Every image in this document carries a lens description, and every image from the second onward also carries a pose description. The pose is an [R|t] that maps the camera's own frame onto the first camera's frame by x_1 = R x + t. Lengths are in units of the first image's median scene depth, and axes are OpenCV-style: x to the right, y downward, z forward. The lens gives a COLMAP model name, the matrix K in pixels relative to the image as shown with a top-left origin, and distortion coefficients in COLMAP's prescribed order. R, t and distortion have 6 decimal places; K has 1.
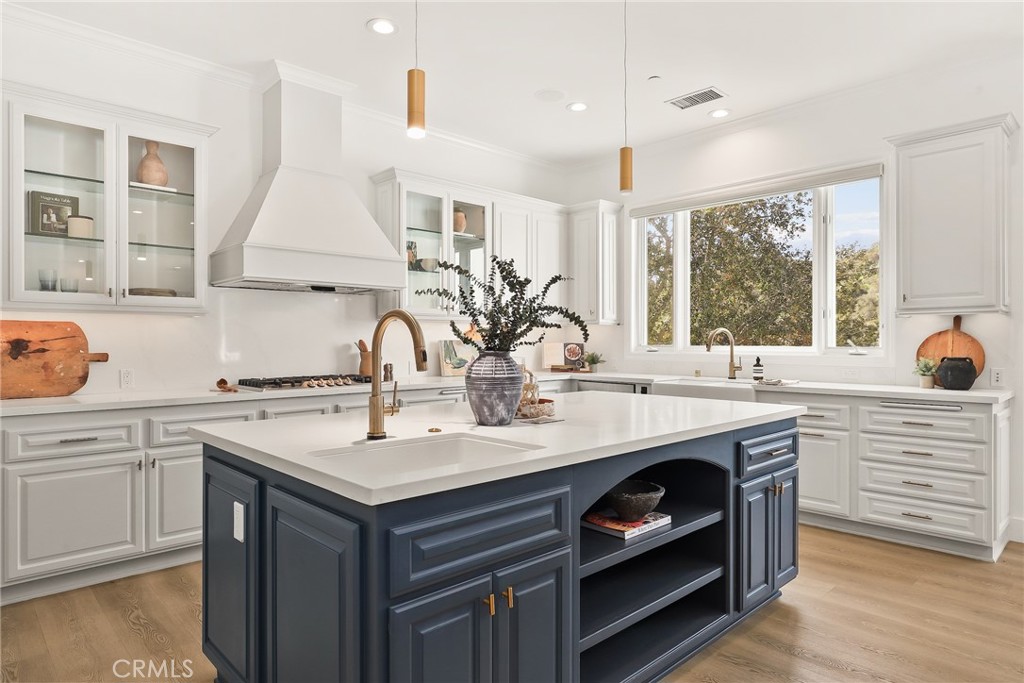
lens RADIAL K [[604.4, 0, 512.0], [0, 604.4, 341.5], [0, 0, 1]] dist [-0.015772, 0.001872]
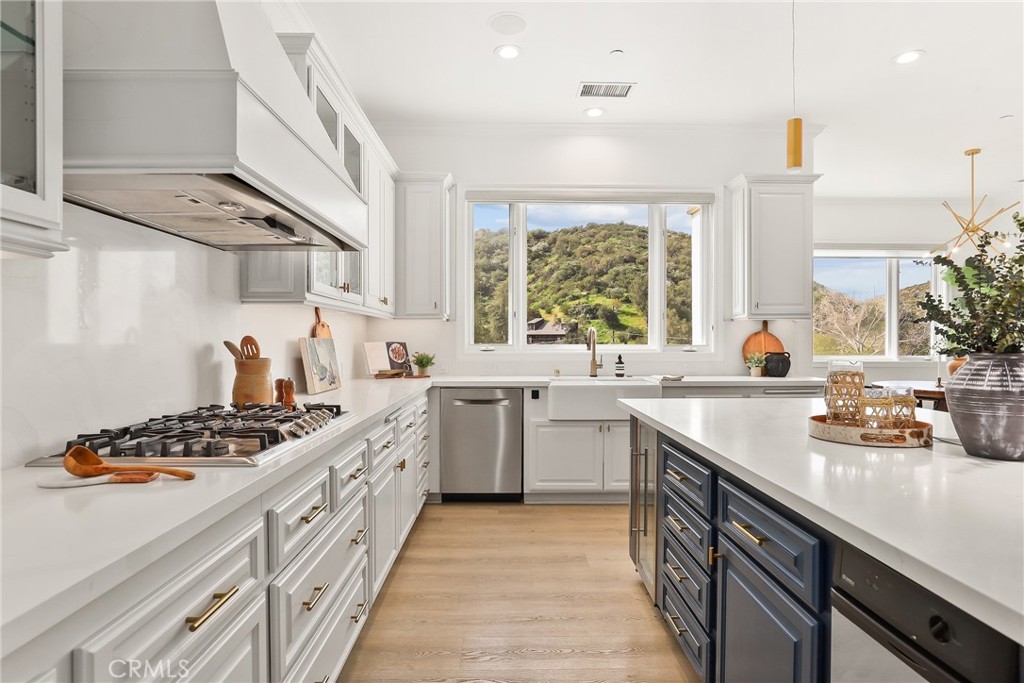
lens RADIAL K [[557.3, 0, 512.0], [0, 557.3, 341.5], [0, 0, 1]] dist [-0.004994, -0.001320]
pose [[0.668662, -0.002429, 0.743563, -0.526550], [-0.000669, 0.999992, 0.003869, -0.001391], [-0.743566, -0.003084, 0.668655, 0.581780]]
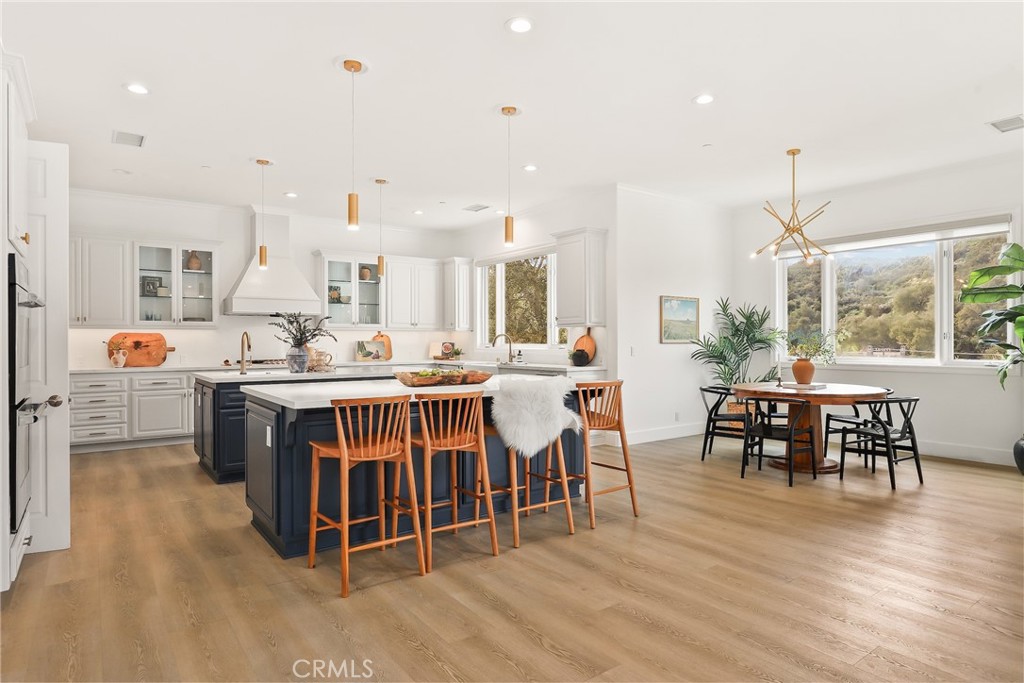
lens RADIAL K [[589.5, 0, 512.0], [0, 589.5, 341.5], [0, 0, 1]] dist [-0.019194, -0.001064]
pose [[0.991209, -0.001809, -0.132294, 0.729734], [0.001827, 0.999998, 0.000020, 0.000335], [0.132294, -0.000261, 0.991211, -0.841800]]
